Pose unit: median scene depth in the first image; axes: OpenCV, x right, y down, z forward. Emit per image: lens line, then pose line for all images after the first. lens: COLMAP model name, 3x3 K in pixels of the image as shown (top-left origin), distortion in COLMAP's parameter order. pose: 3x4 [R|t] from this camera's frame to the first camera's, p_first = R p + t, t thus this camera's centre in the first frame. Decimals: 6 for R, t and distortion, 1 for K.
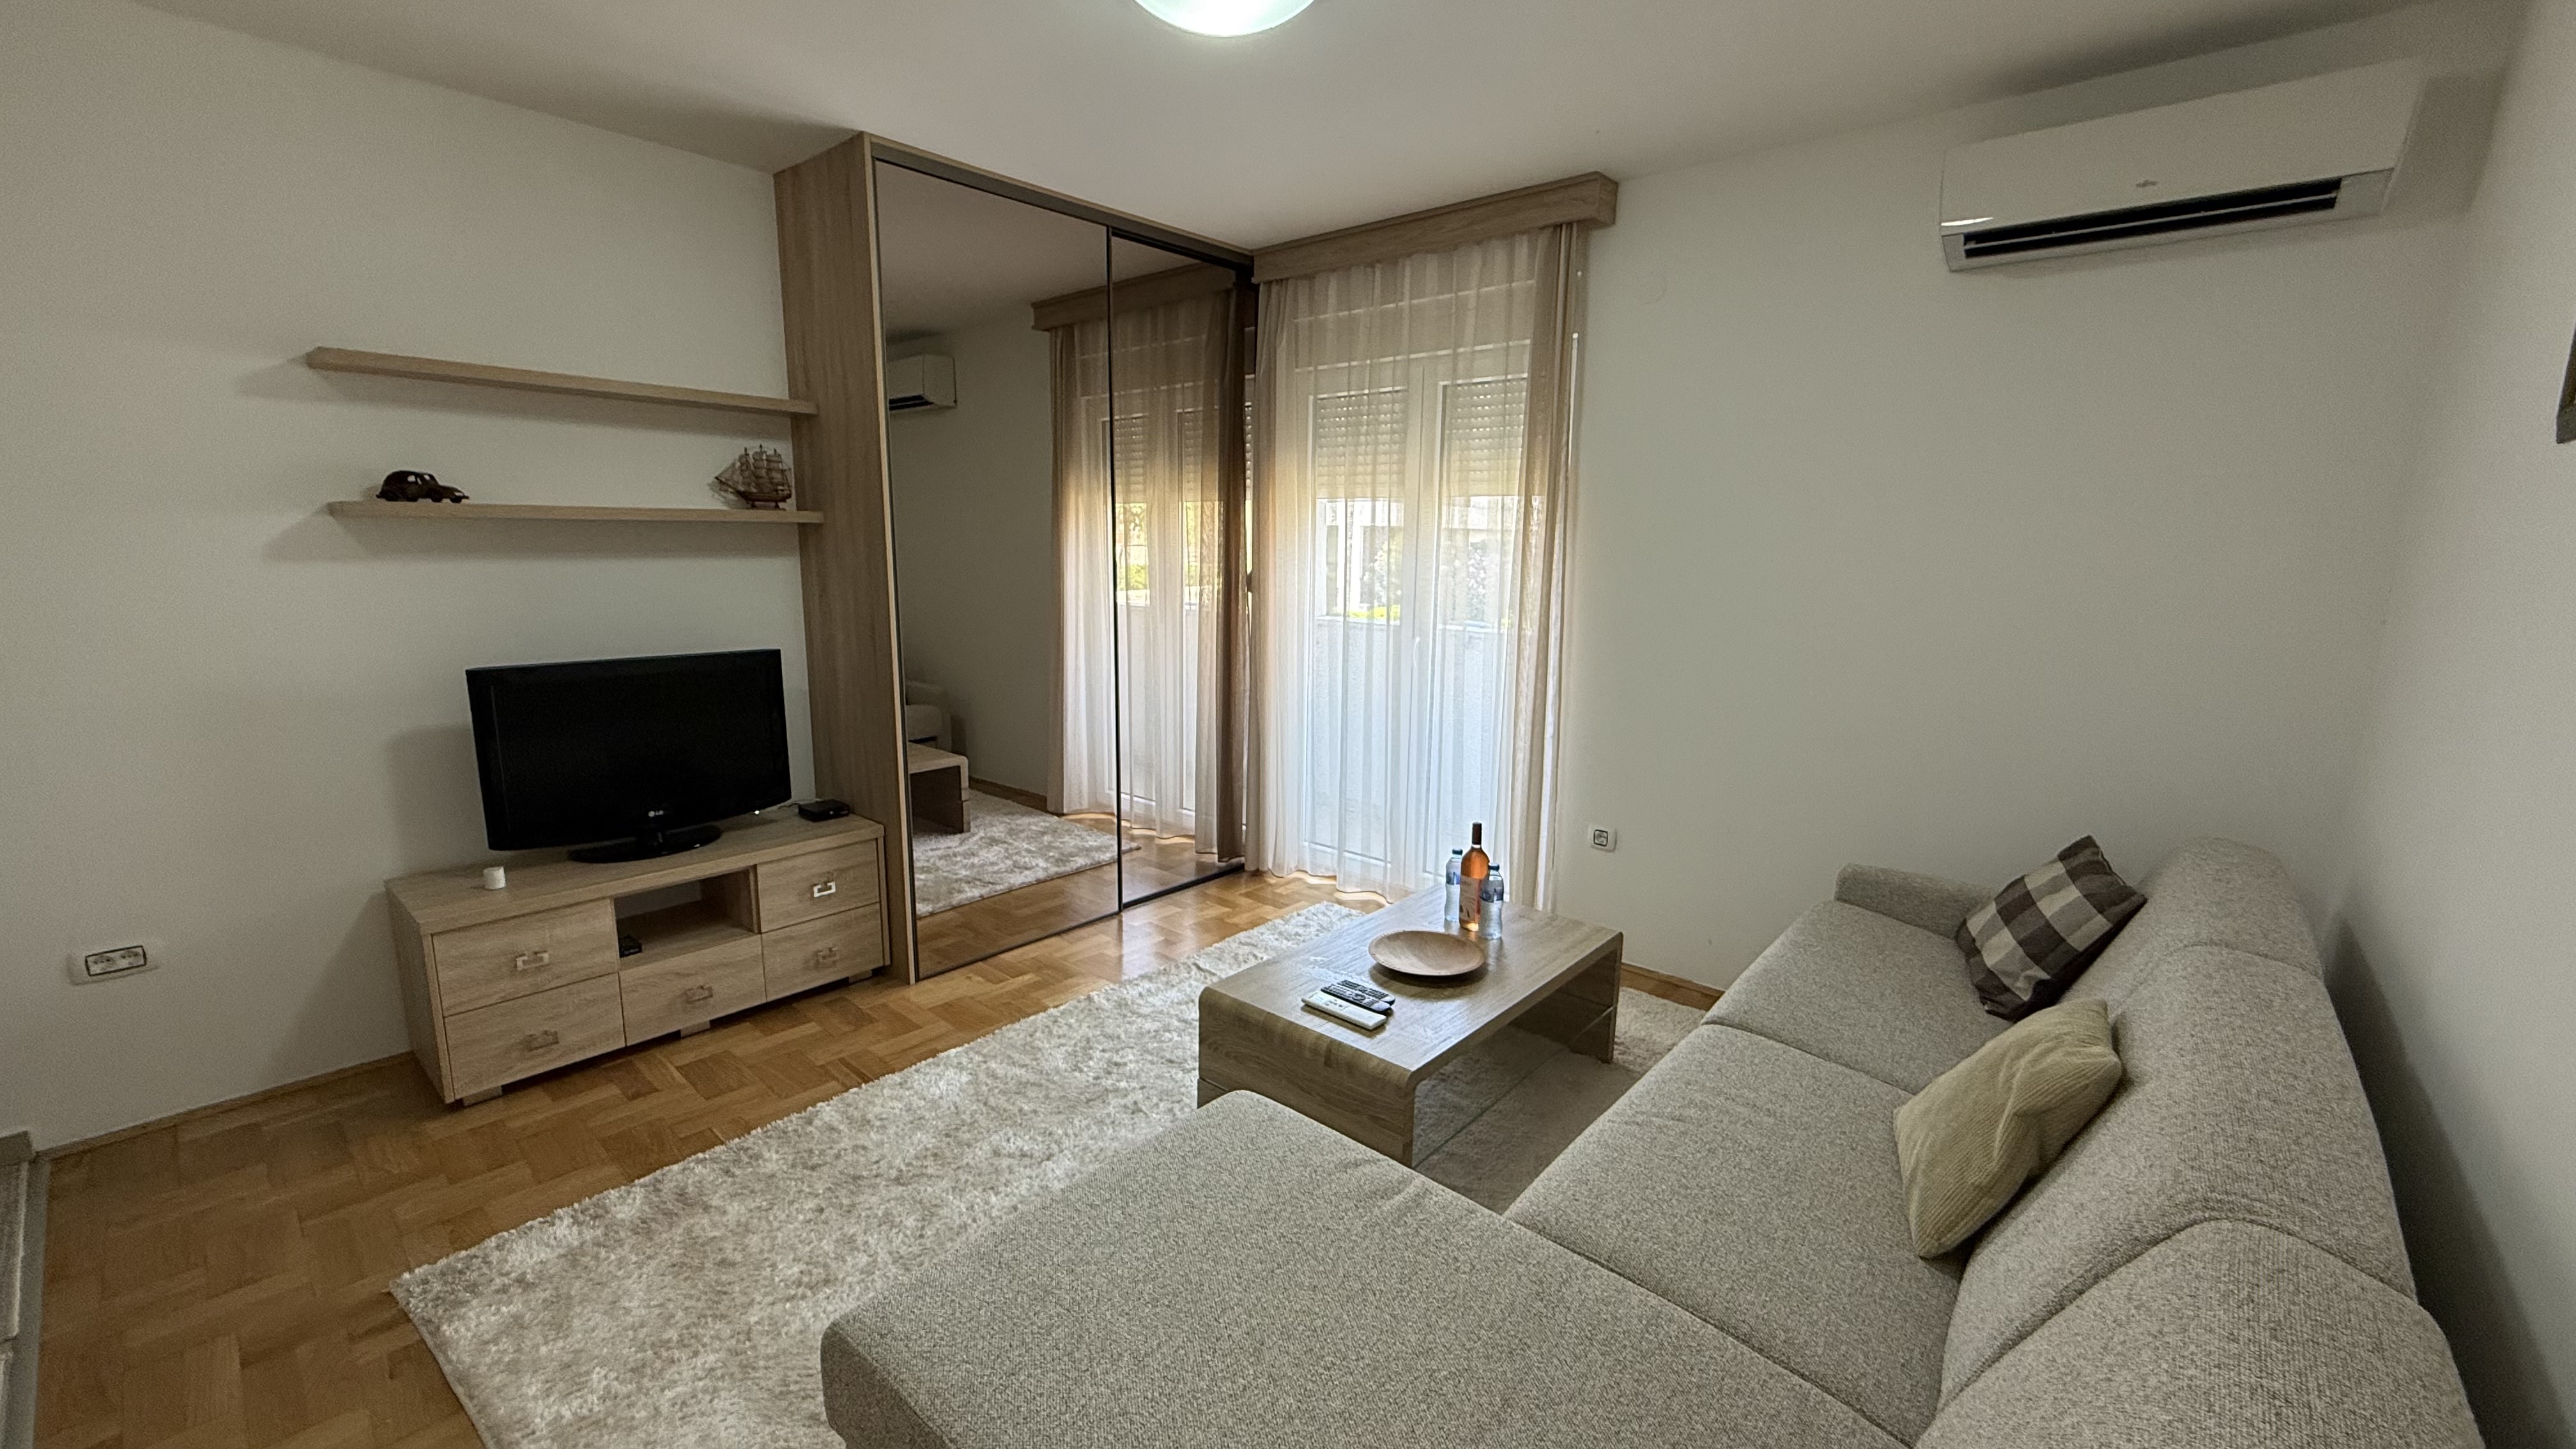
lens RADIAL K [[1023.8, 0, 1288.0], [0, 1023.8, 724.5], [0, 0, 1]] dist [0.000882, 0.000077]
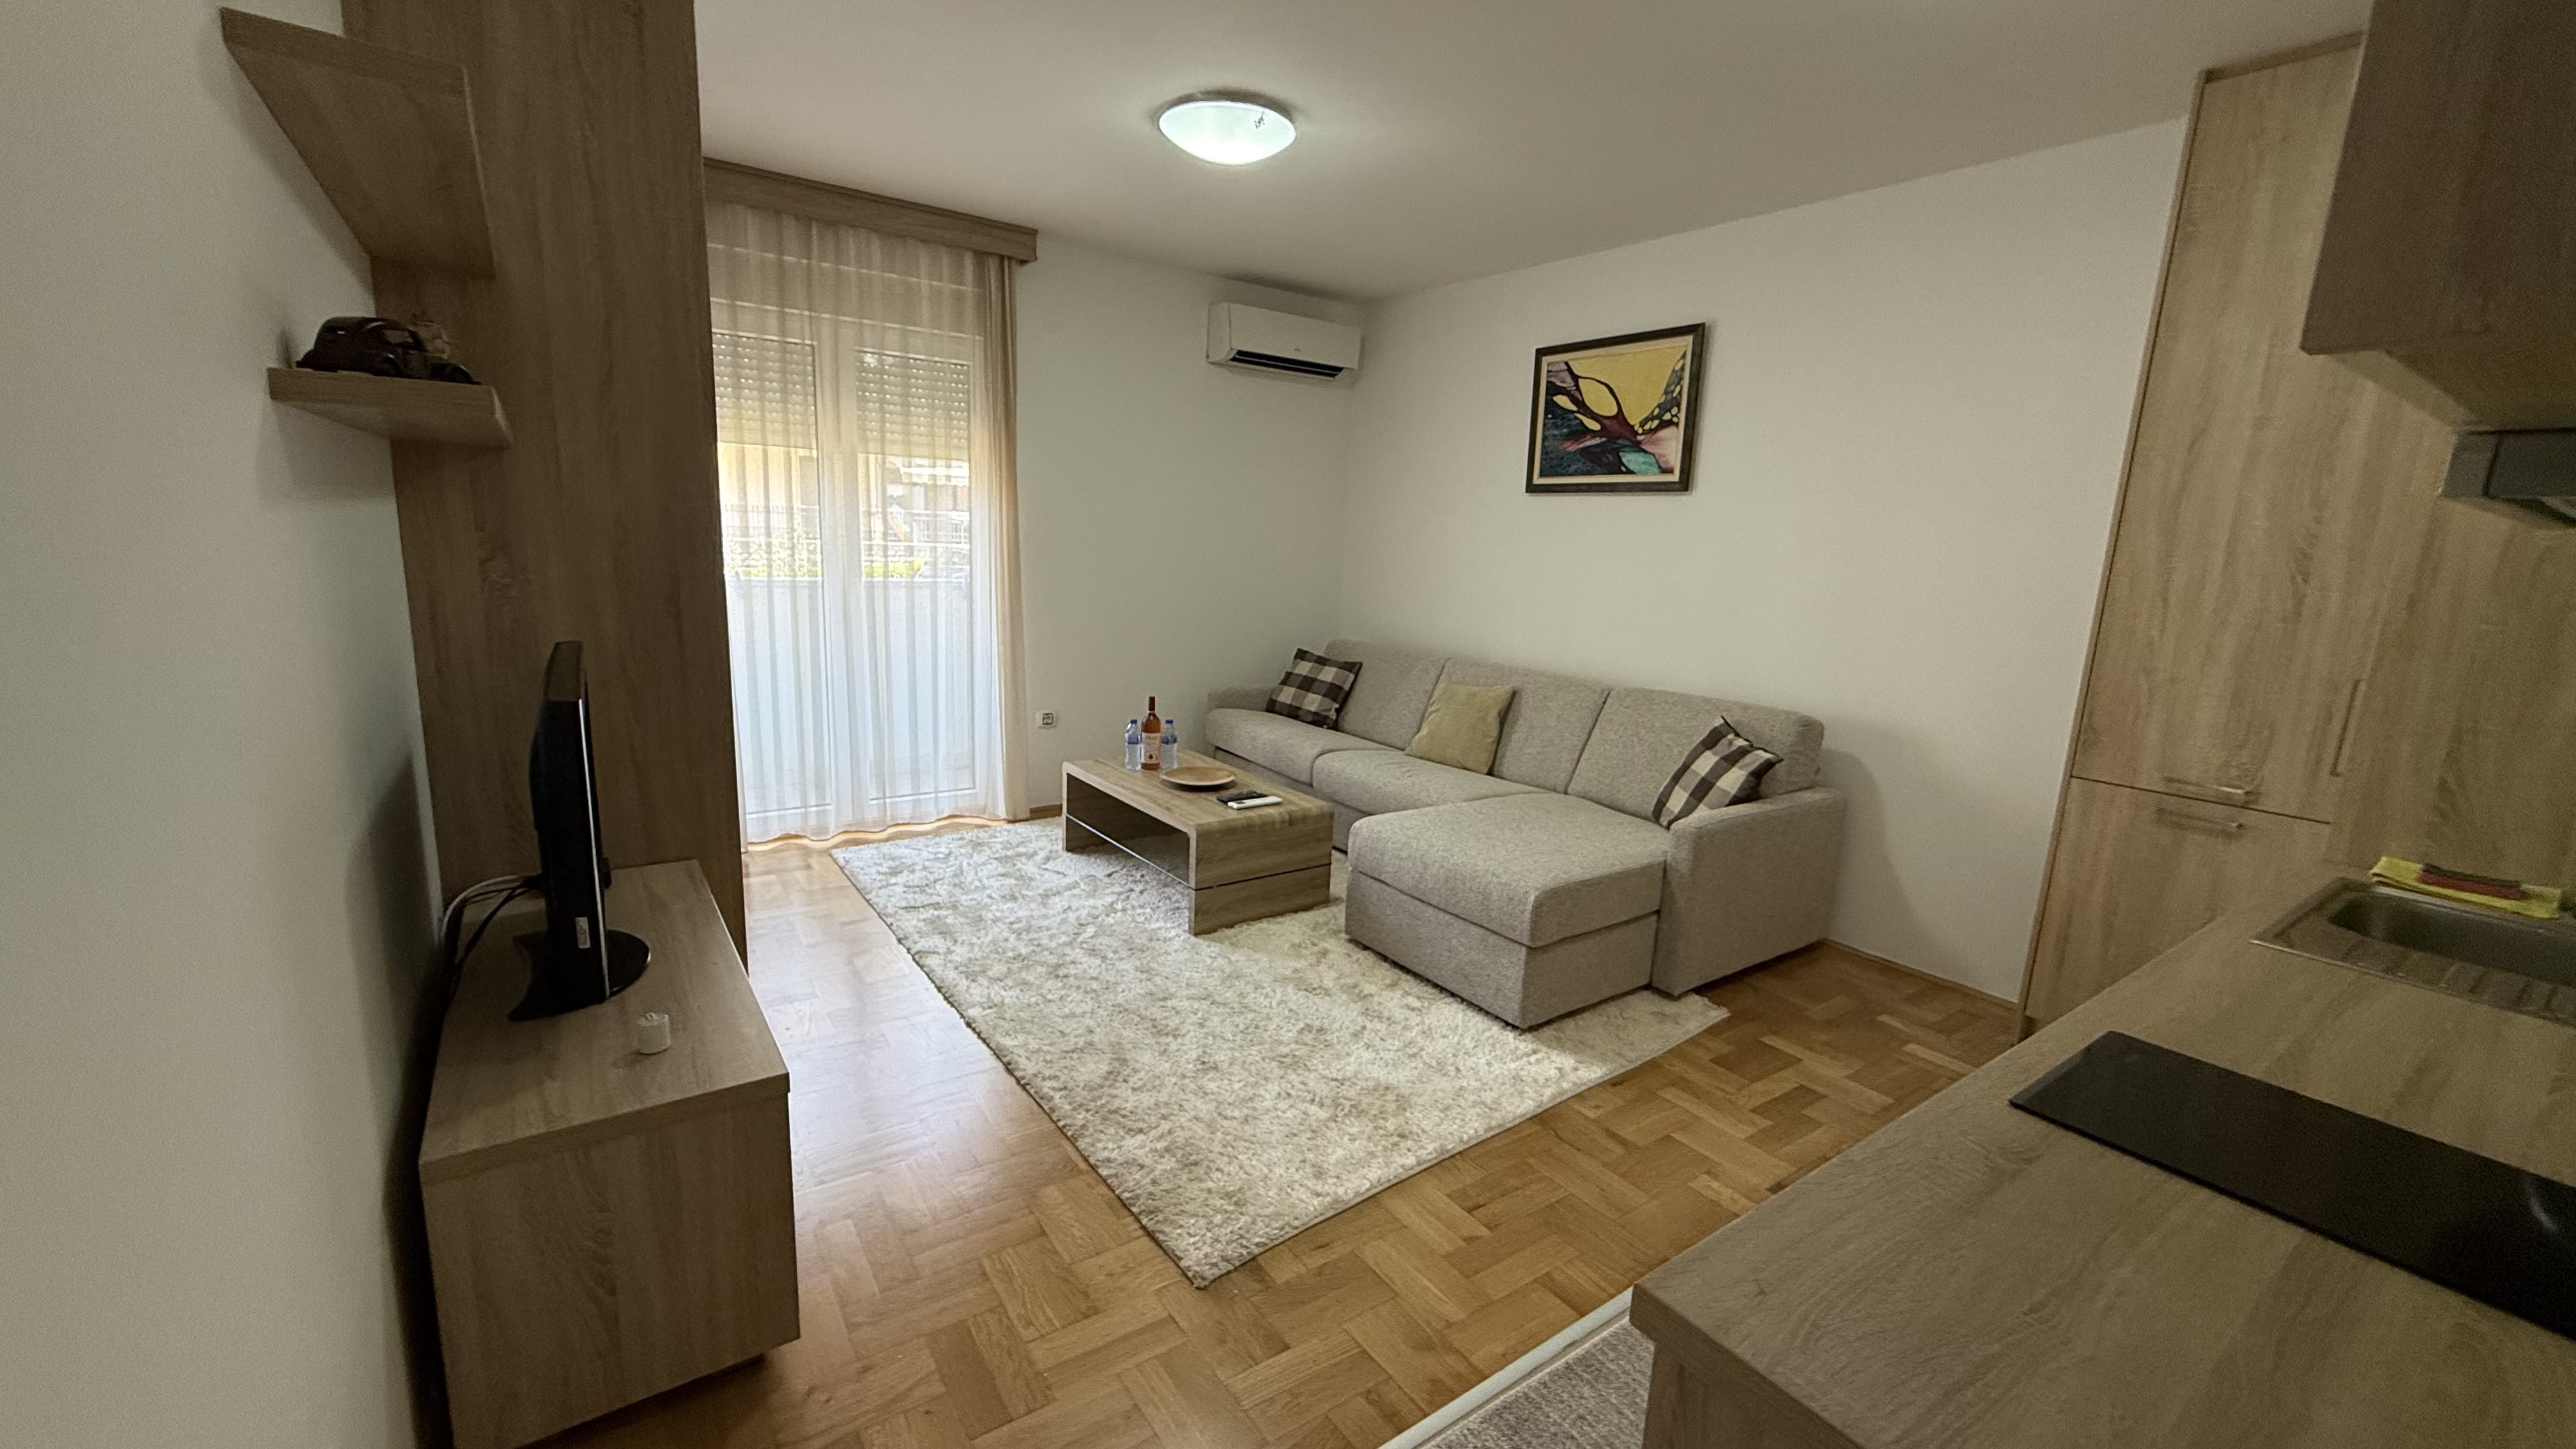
lens RADIAL K [[1023.8, 0, 1288.0], [0, 1023.8, 724.5], [0, 0, 1]] dist [0.000882, 0.000077]
pose [[0.231149, -0.186805, 0.954816, -0.960598], [0.134030, 0.978151, 0.158923, -0.058962], [-0.963642, 0.091239, 0.251136, 0.357890]]
